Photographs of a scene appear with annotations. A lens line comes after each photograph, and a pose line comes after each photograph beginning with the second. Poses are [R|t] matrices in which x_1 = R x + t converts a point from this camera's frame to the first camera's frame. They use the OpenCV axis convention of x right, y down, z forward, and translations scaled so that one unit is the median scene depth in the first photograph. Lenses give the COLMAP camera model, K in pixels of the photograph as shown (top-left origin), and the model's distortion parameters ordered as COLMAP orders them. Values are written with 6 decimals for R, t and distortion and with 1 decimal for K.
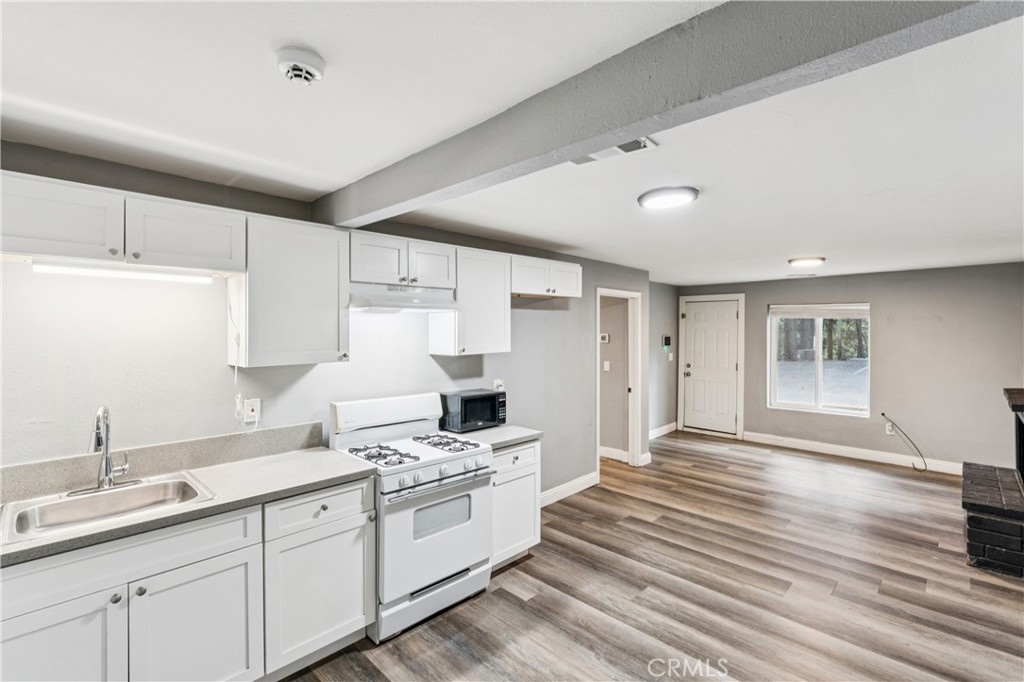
lens RADIAL K [[466.4, 0, 507.4], [0, 466.4, 335.5], [0, 0, 1]] dist [-0.005195, -0.000029]
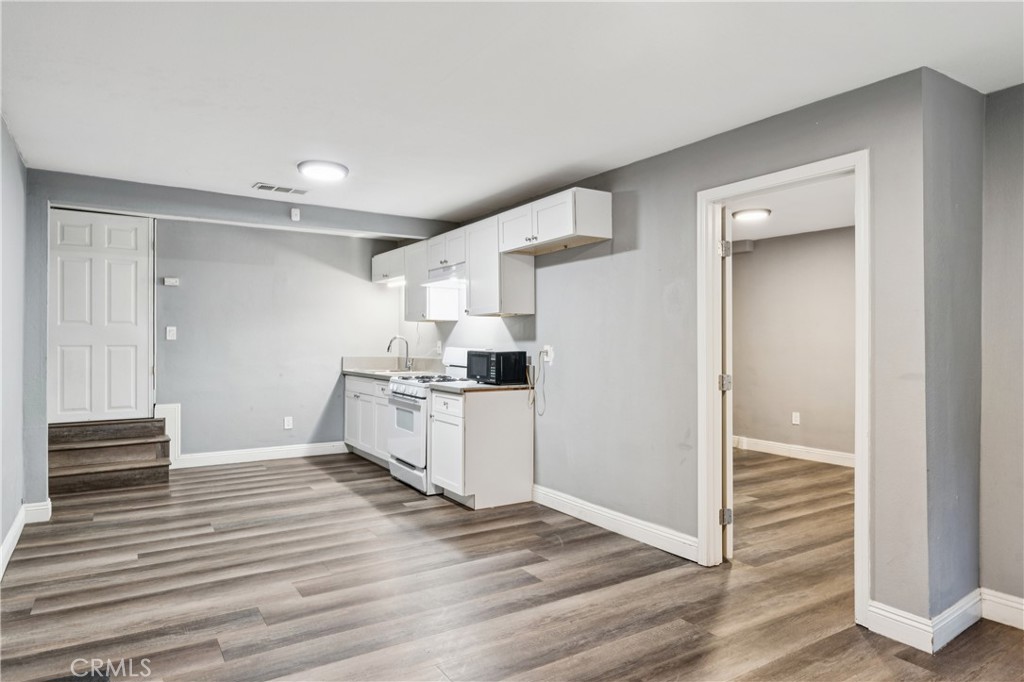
lens RADIAL K [[624.8, 0, 511.2], [0, 624.8, 339.9], [0, 0, 1]] dist [0.001234, -0.000850]
pose [[-0.223826, -0.003006, -0.974625, 1.292304], [-0.012702, 0.999919, -0.000167, 0.093307], [0.974546, 0.012342, -0.223846, 1.312792]]
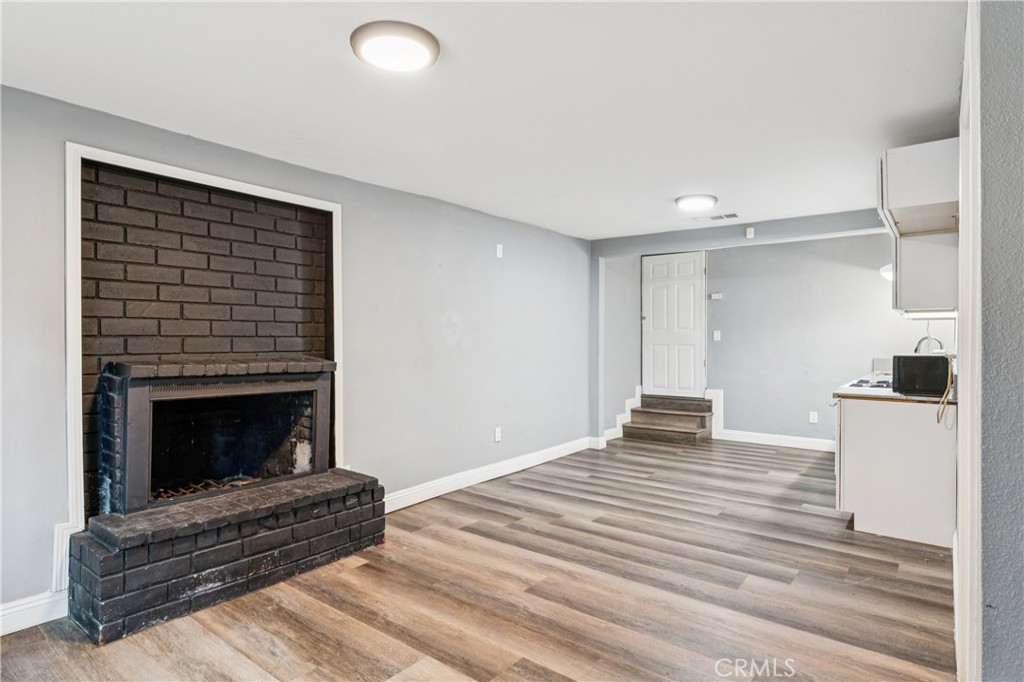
lens RADIAL K [[550.6, 0, 512.5], [0, 550.6, 339.5], [0, 0, 1]] dist [-0.000716, -0.000250]
pose [[-0.993764, -0.002489, -0.111473, 0.793374], [-0.003689, 0.999937, 0.010567, 0.082612], [0.111440, 0.010912, -0.993711, 1.898614]]
